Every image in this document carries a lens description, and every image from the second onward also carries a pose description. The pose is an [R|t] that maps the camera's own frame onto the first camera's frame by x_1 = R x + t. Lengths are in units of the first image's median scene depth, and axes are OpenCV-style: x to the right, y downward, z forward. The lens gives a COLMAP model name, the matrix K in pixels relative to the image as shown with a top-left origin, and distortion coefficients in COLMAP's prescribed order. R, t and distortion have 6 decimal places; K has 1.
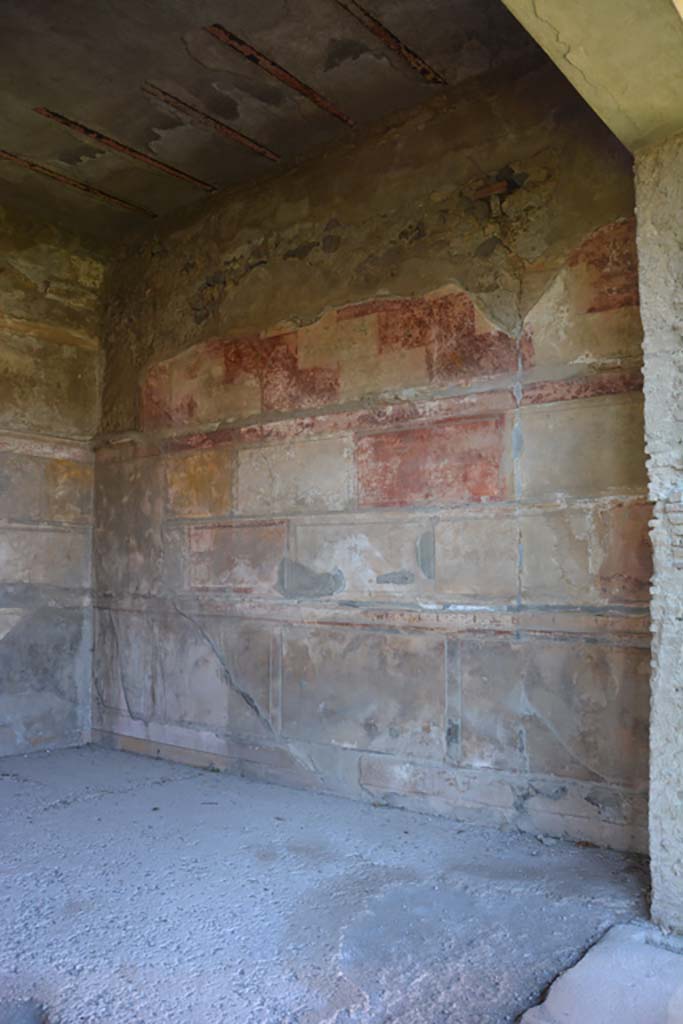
lens RADIAL K [[798.7, 0, 340.0], [0, 798.7, 521.2], [0, 0, 1]] dist [-0.161539, 0.122146]
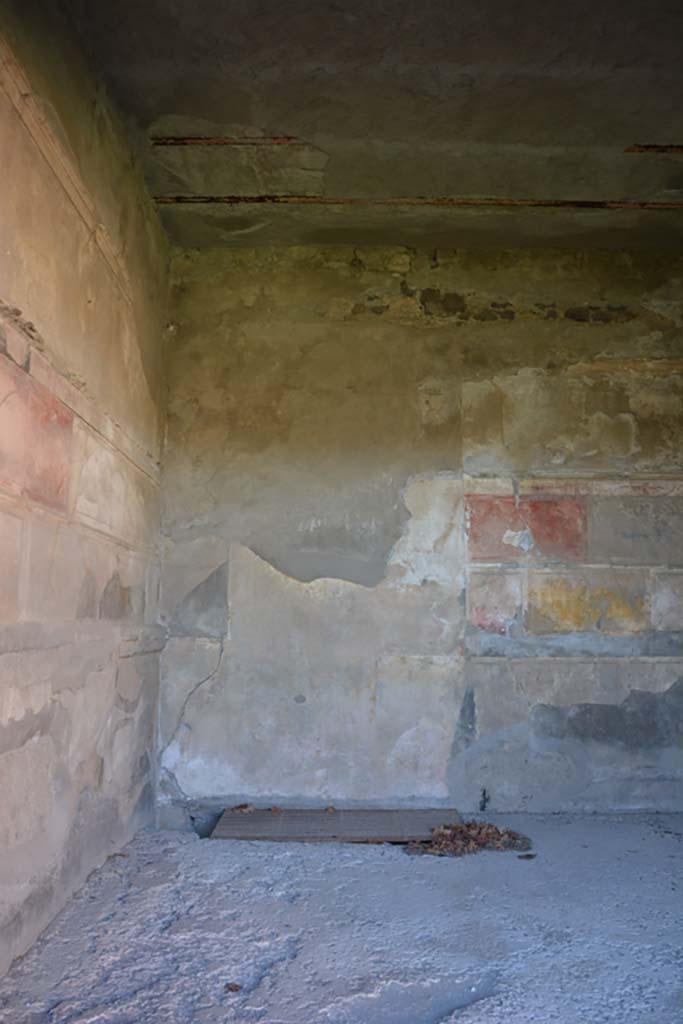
lens RADIAL K [[798.7, 0, 340.4], [0, 798.7, 521.0], [0, 0, 1]] dist [-0.161539, 0.122146]
pose [[0.631475, -0.096577, -0.769358, 0.087920], [0.050960, 0.995237, -0.083104, 0.003970], [0.773720, 0.013272, 0.633389, 0.089905]]
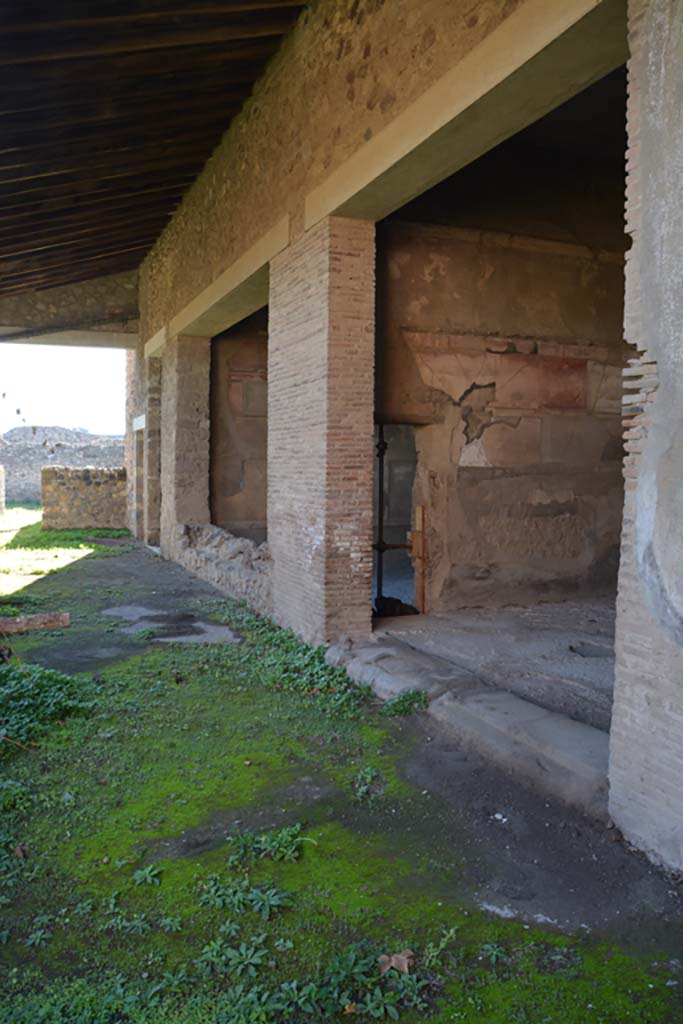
lens RADIAL K [[798.7, 0, 340.8], [0, 798.7, 519.3], [0, 0, 1]] dist [-0.161539, 0.122146]
pose [[-0.472263, 0.060789, -0.879359, 1.007794], [0.064572, 0.997325, 0.034265, 0.055533], [0.879089, -0.040600, -0.474925, 0.705929]]
